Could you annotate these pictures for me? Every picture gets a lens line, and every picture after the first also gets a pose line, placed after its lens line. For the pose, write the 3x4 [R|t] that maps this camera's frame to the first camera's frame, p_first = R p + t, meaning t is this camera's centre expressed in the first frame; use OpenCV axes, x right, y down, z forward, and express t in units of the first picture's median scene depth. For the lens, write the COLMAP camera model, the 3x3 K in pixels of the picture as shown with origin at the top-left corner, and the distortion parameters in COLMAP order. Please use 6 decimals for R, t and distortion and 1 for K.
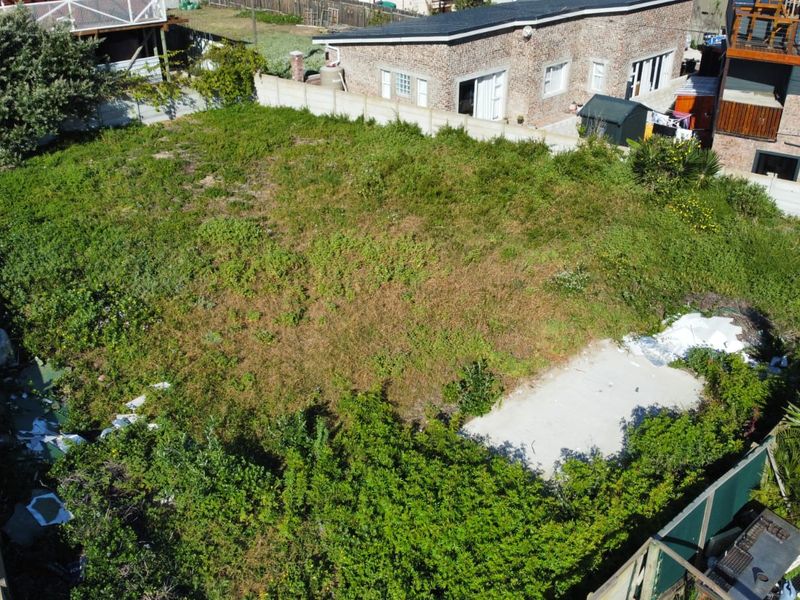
lens RADIAL K [[804.2, 0, 397.5], [0, 804.2, 295.5], [0, 0, 1]] dist [0.015559, -0.042668]
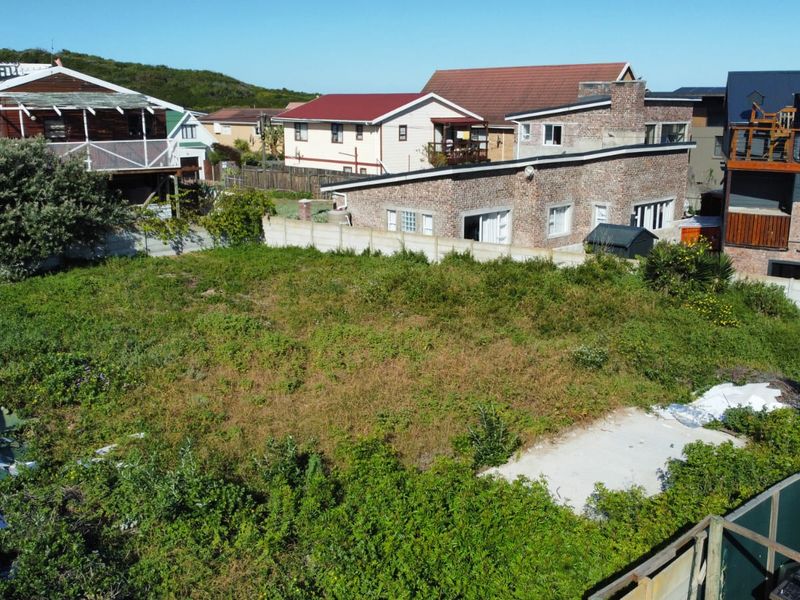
lens RADIAL K [[804.2, 0, 397.5], [0, 804.2, 295.5], [0, 0, 1]] dist [0.015559, -0.042668]
pose [[0.999950, -0.003107, -0.009512, 0.002512], [0.000456, 0.963754, -0.266793, 0.115197], [0.009996, 0.266776, 0.963707, 0.058015]]
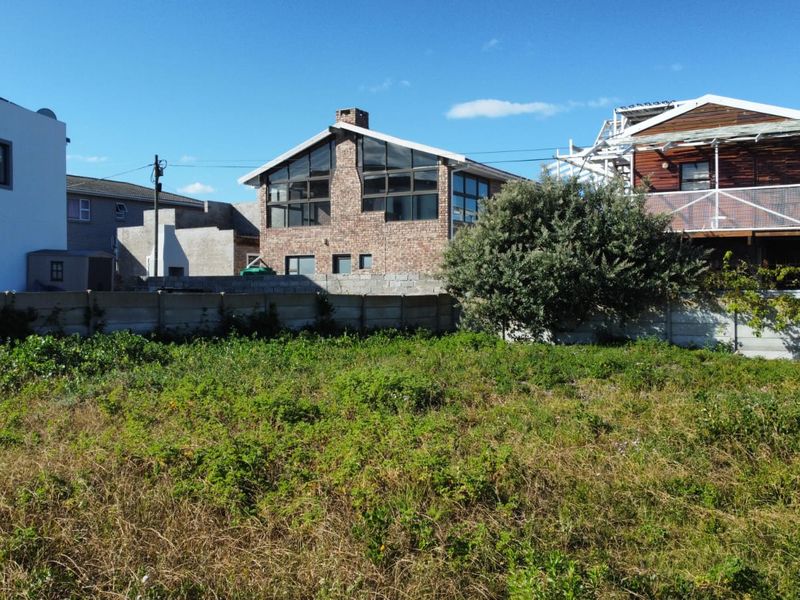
lens RADIAL K [[804.2, 0, 397.5], [0, 804.2, 295.5], [0, 0, 1]] dist [0.015559, -0.042668]
pose [[0.280581, 0.002036, -0.959828, 0.234041], [-0.466082, 0.874475, -0.134392, -0.055069], [0.839072, 0.485066, 0.246310, 0.694207]]
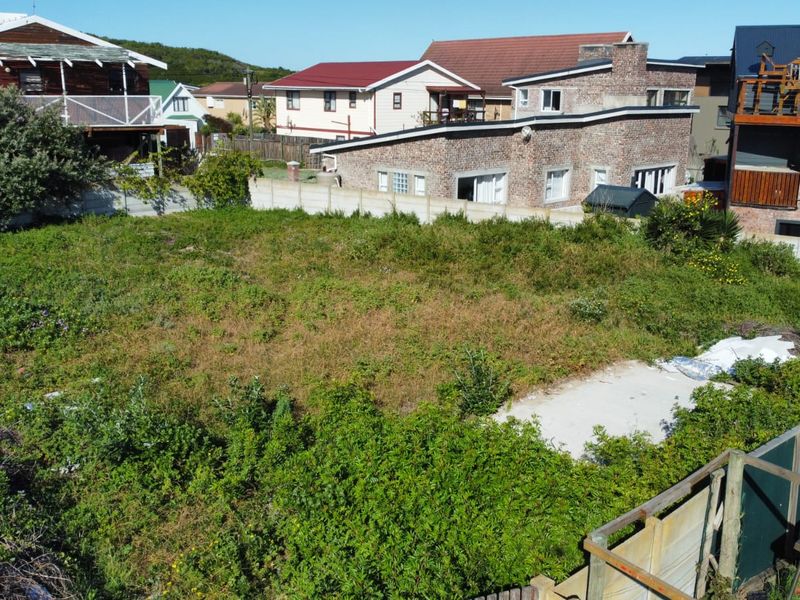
lens RADIAL K [[804.2, 0, 397.5], [0, 804.2, 295.5], [0, 0, 1]] dist [0.015559, -0.042668]
pose [[0.999970, 0.005657, -0.005321, 0.011091], [-0.006806, 0.968351, -0.249498, 0.131869], [0.003742, 0.249527, 0.968361, 0.109235]]
